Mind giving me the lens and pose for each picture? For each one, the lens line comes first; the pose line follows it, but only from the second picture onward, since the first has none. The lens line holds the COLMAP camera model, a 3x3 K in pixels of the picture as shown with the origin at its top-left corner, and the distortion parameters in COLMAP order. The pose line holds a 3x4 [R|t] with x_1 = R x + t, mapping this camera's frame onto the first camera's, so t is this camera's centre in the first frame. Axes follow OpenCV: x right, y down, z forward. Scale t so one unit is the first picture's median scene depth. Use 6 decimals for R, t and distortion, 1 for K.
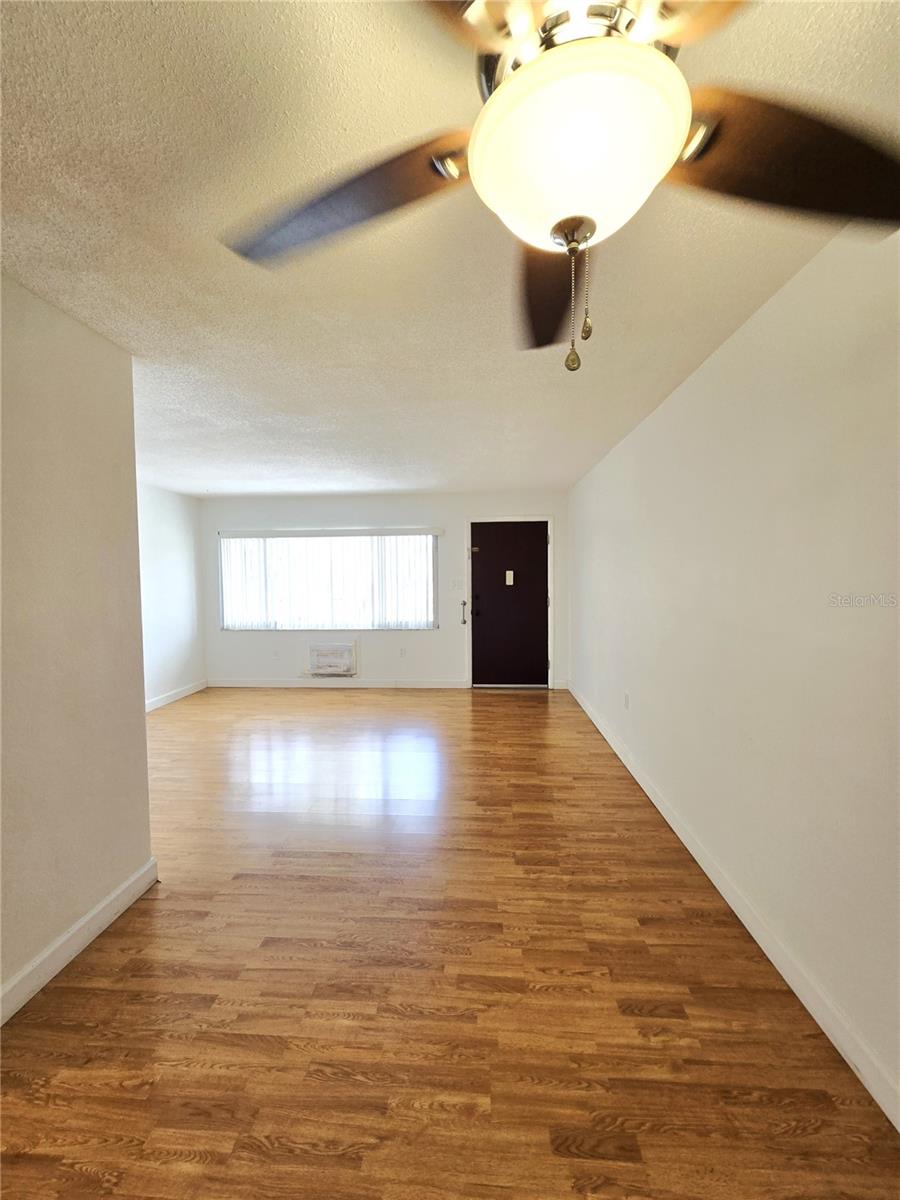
lens RADIAL K [[499.1, 0, 450.0], [0, 499.1, 600.0], [0, 0, 1]] dist [0.007791, -0.002768]
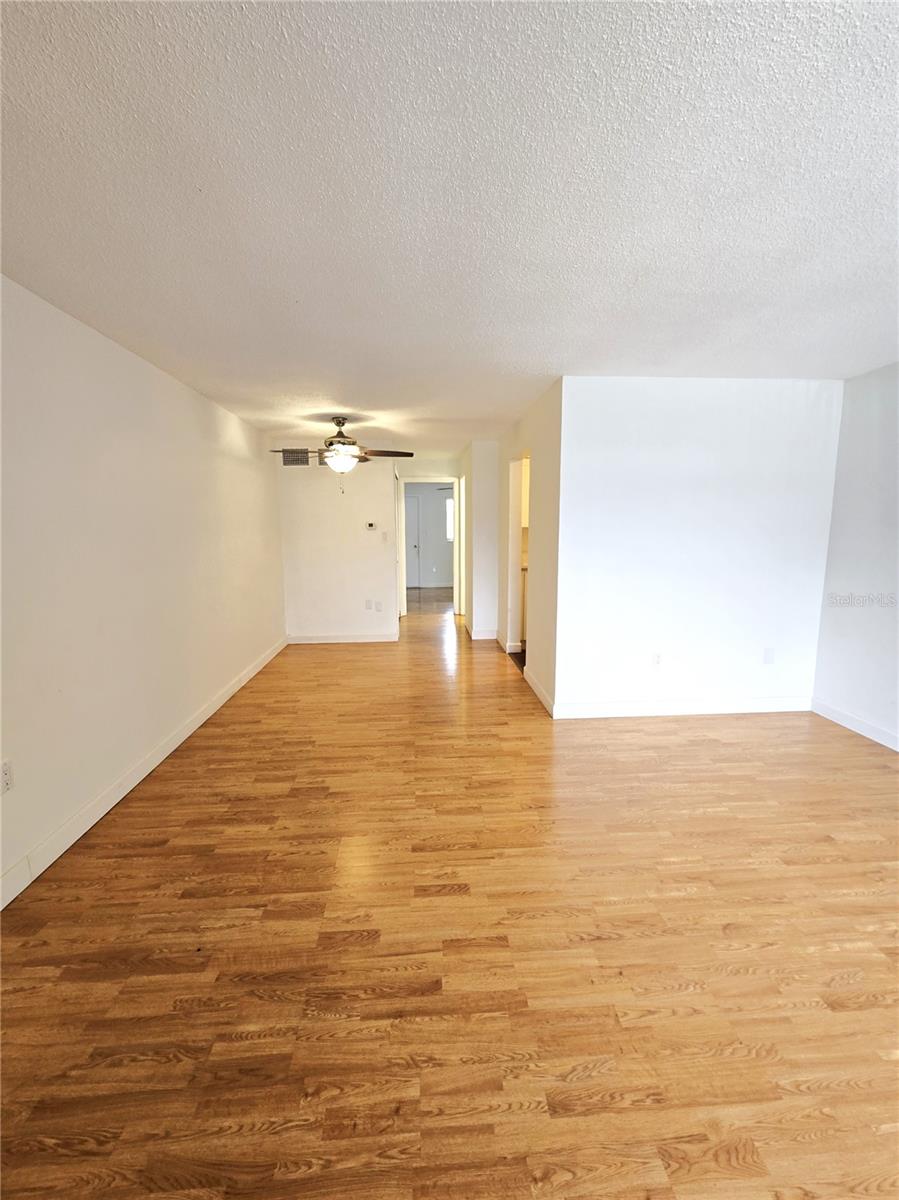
lens RADIAL K [[499.1, 0, 449.5], [0, 499.1, 600.0], [0, 0, 1]] dist [0.007791, -0.002768]
pose [[-0.991181, 0.034272, -0.128004, -0.056646], [0.008137, 0.979894, 0.199351, -0.097336], [0.132263, 0.196552, -0.971532, 1.863016]]
